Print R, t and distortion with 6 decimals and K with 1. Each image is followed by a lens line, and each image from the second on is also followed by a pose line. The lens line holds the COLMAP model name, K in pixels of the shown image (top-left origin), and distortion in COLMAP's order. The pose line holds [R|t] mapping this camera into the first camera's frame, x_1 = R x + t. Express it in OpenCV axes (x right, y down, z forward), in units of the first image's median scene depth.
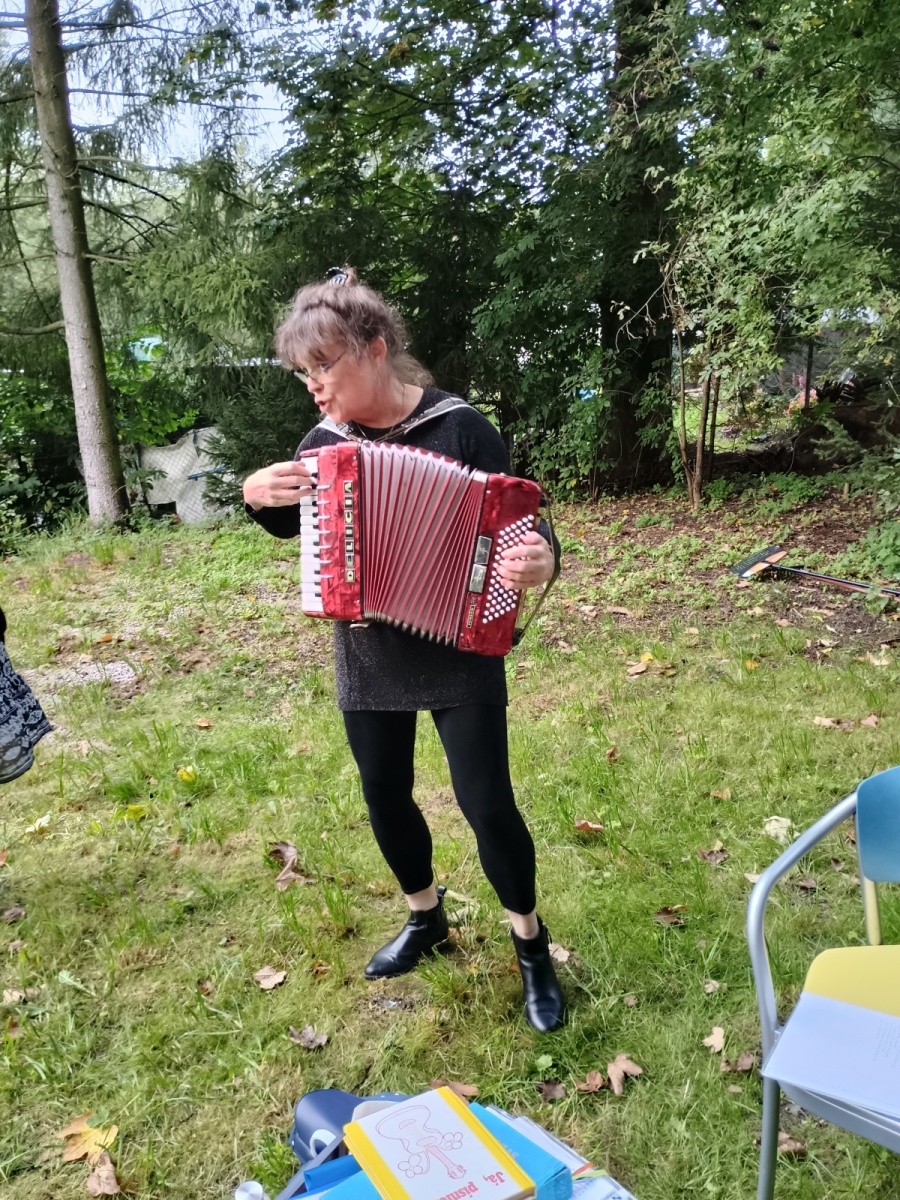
lens RADIAL K [[1077.0, 0, 430.8], [0, 1077.0, 620.1], [0, 0, 1]] dist [0.045396, -0.040722]
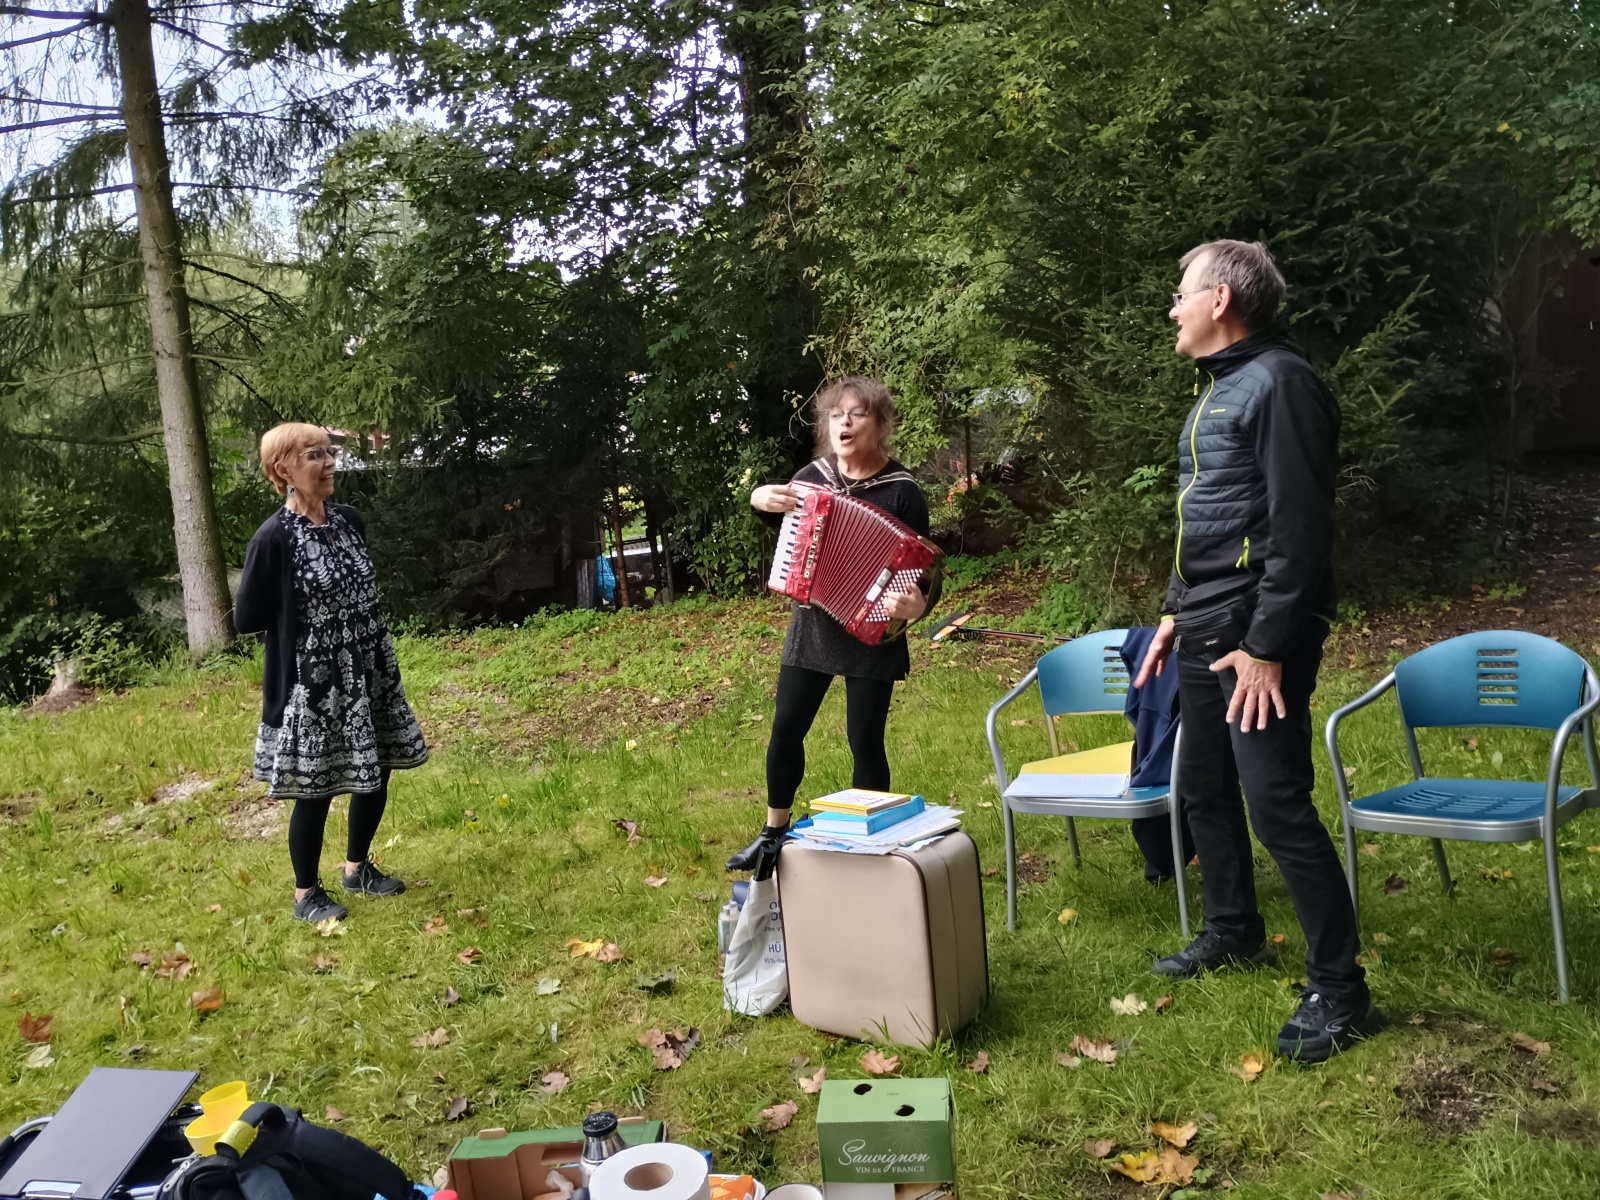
lens RADIAL K [[1405.4, 0, 796.0], [0, 1405.4, 566.7], [0, 0, 1]] dist [0.051982, -0.071610]
pose [[0.977063, -0.052311, 0.206424, -0.108953], [0.084476, 0.985037, -0.150221, 0.075306], [-0.195477, 0.164213, 0.966862, -0.278456]]
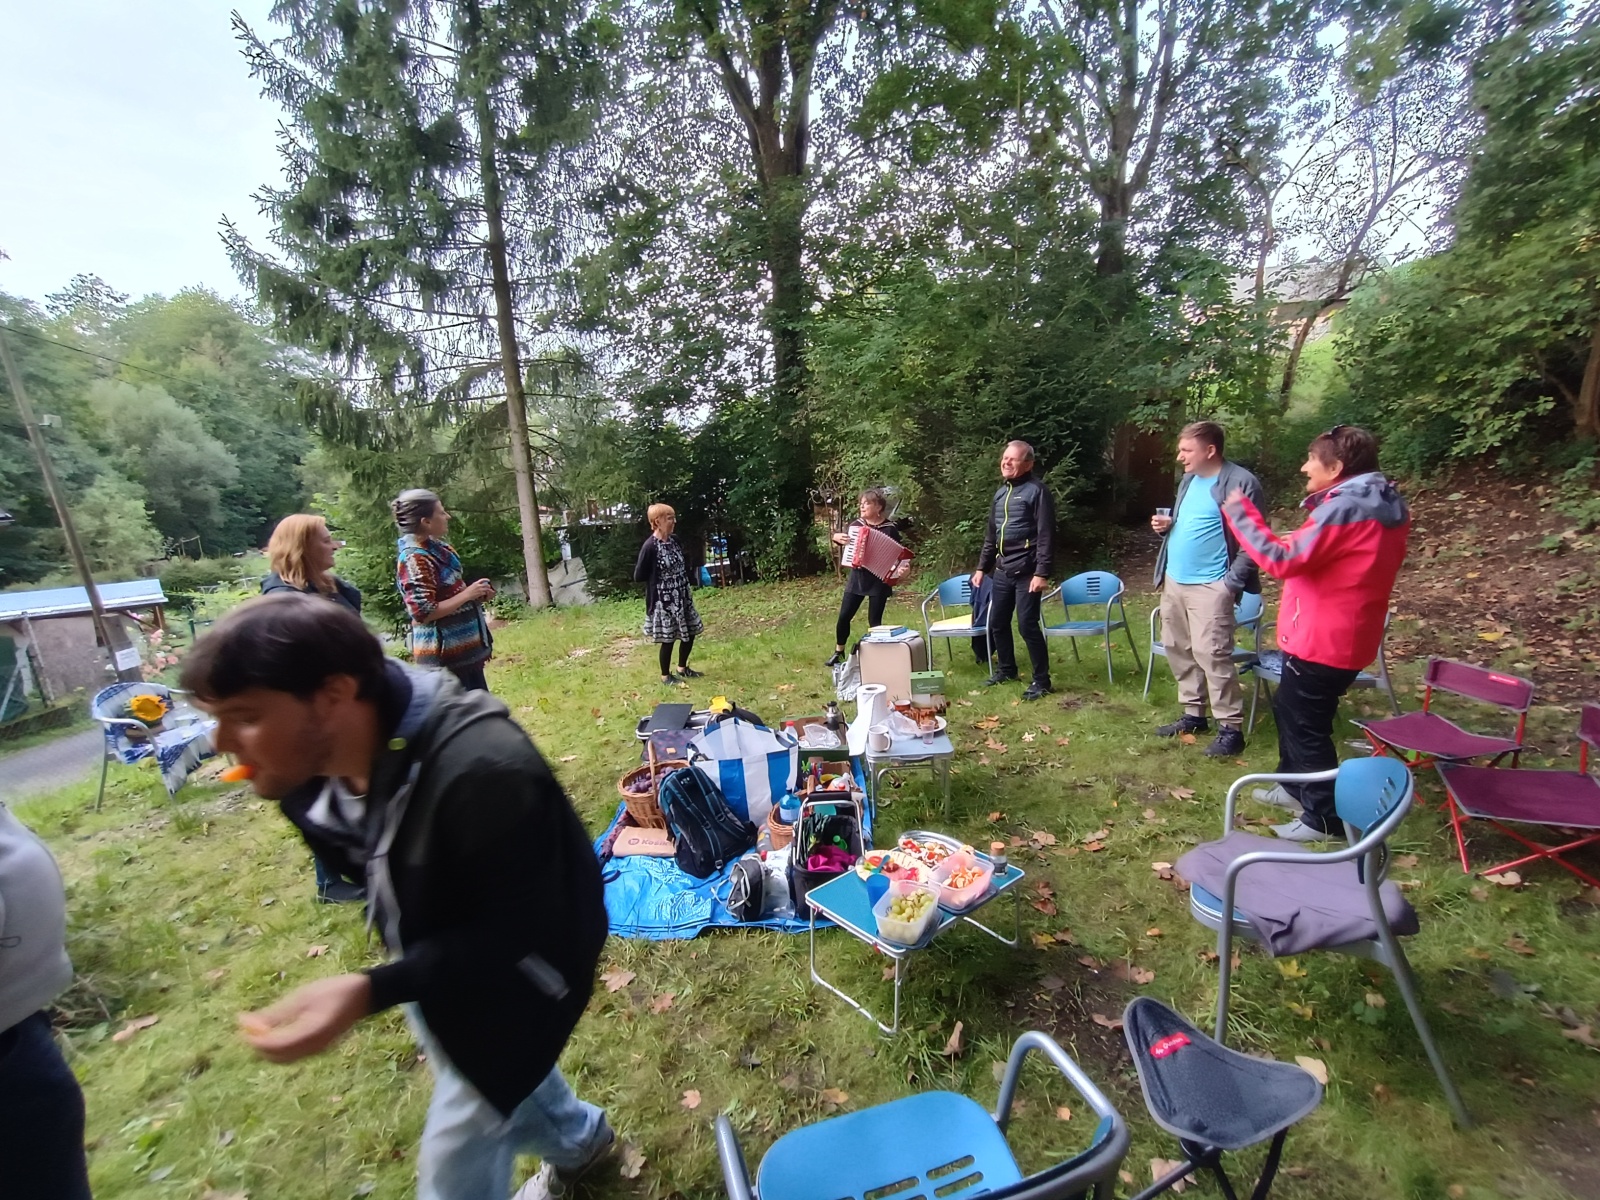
lens RADIAL K [[716.7, 0, 811.8], [0, 716.7, 588.7], [0, 0, 1]] dist [0.000722, -0.000011]
pose [[0.965024, -0.061804, 0.254772, -0.234832], [0.097116, 0.986951, -0.128437, 0.124735], [-0.243509, 0.148688, 0.958434, -0.472269]]
